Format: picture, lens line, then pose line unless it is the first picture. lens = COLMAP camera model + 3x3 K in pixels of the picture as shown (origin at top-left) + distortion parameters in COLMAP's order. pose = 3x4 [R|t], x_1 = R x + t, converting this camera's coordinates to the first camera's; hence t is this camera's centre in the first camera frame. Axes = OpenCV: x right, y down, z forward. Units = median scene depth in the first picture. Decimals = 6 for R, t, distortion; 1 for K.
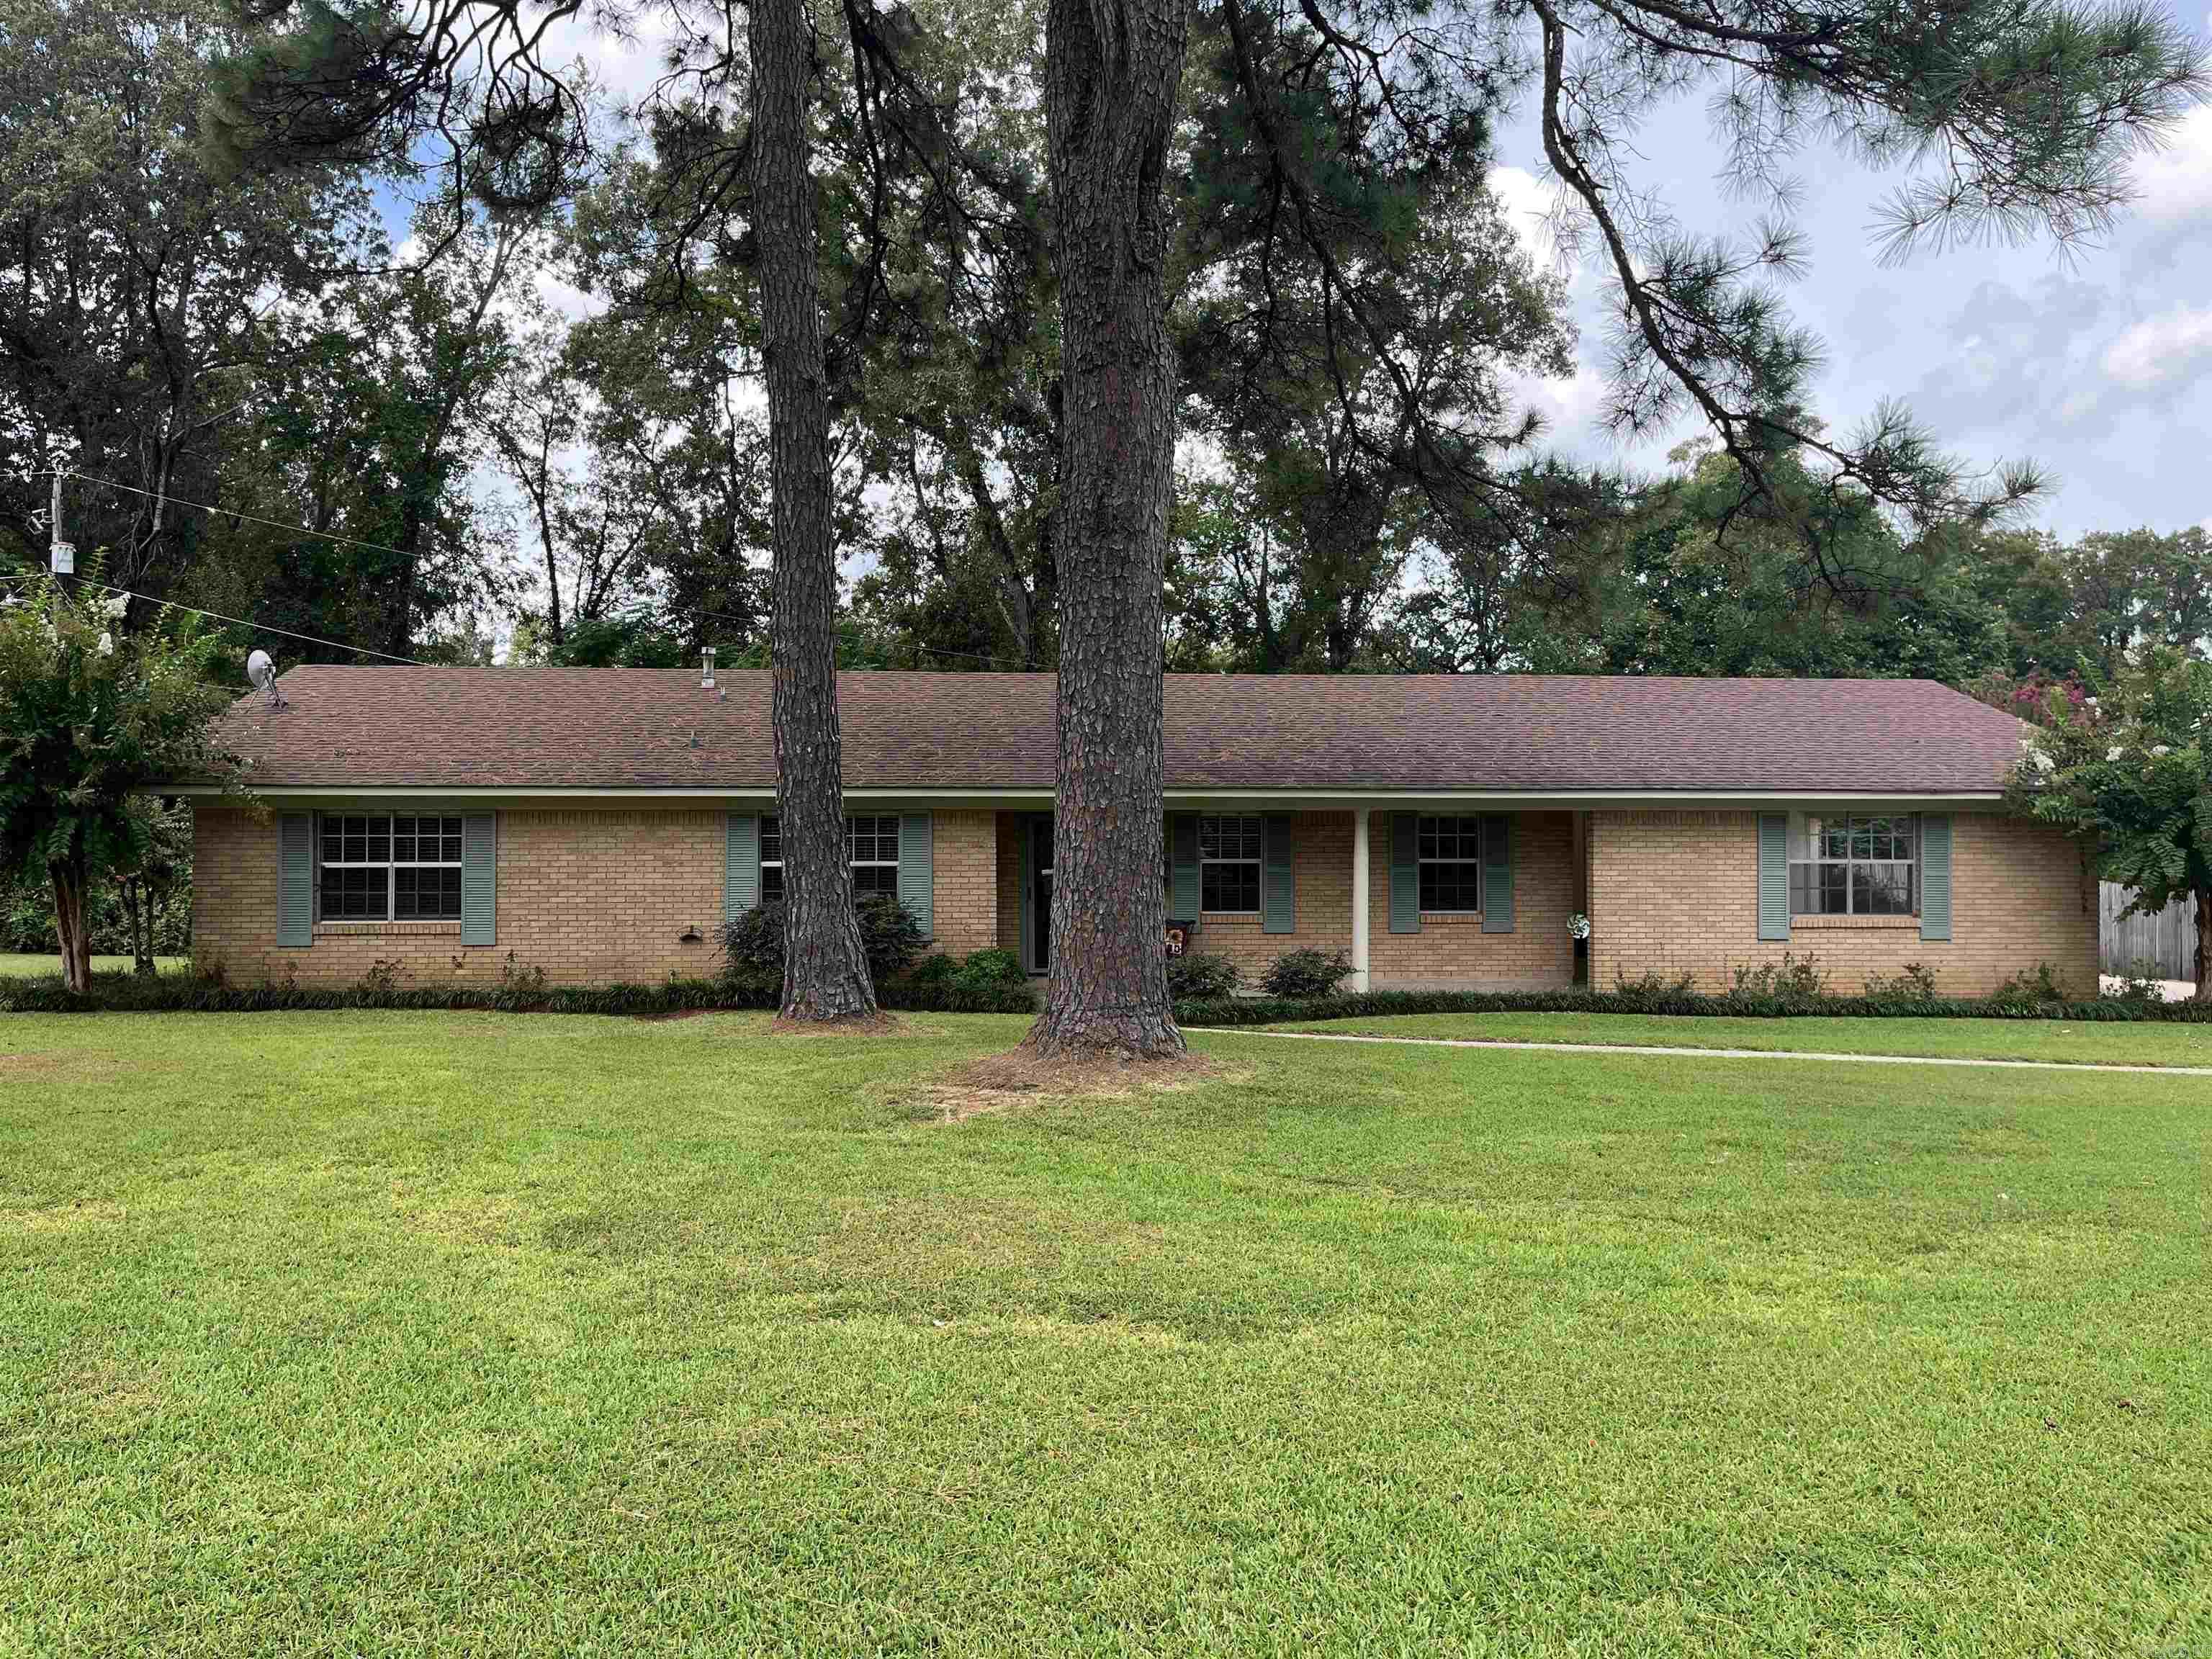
lens RADIAL K [[1649.2, 0, 1106.0], [0, 1649.2, 829.5], [0, 0, 1]] dist [0.069138, -0.092322]
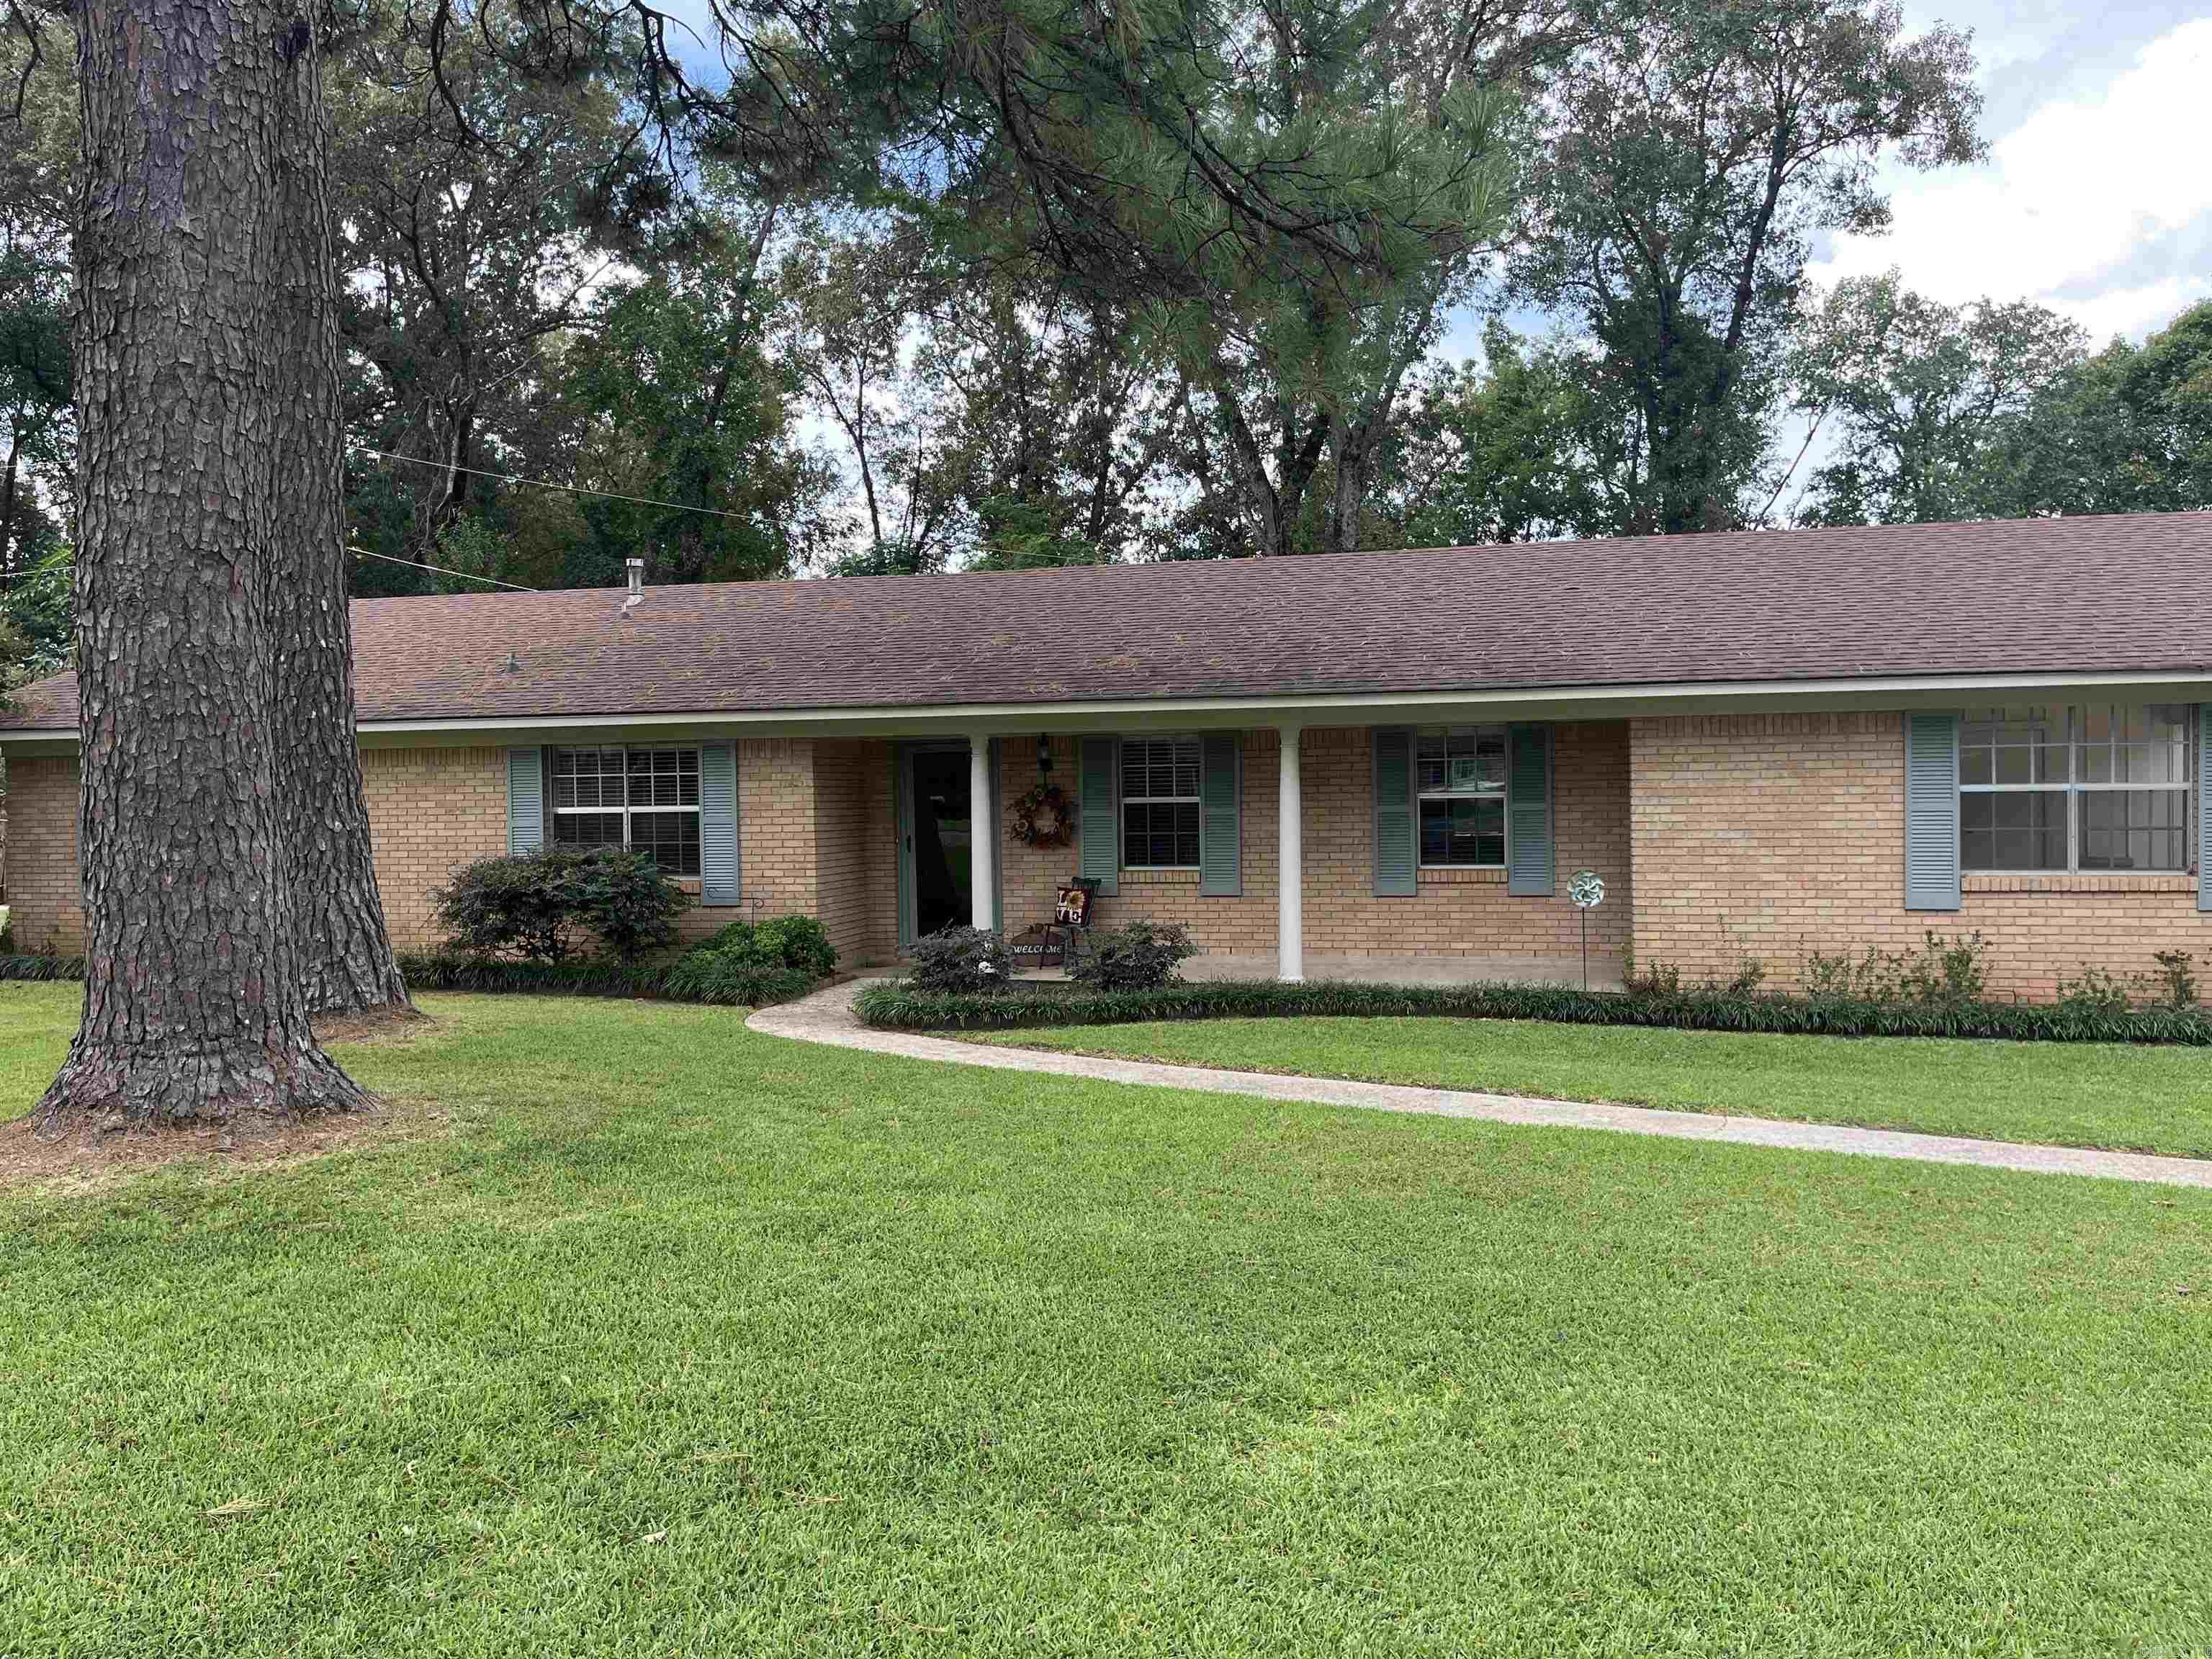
lens RADIAL K [[1649.2, 0, 1106.0], [0, 1649.2, 829.5], [0, 0, 1]] dist [0.069138, -0.092322]
pose [[0.949925, -0.007604, -0.312384, 0.301016], [0.018477, 0.999321, 0.031863, 0.008820], [0.311930, -0.036040, 0.949421, 0.290826]]
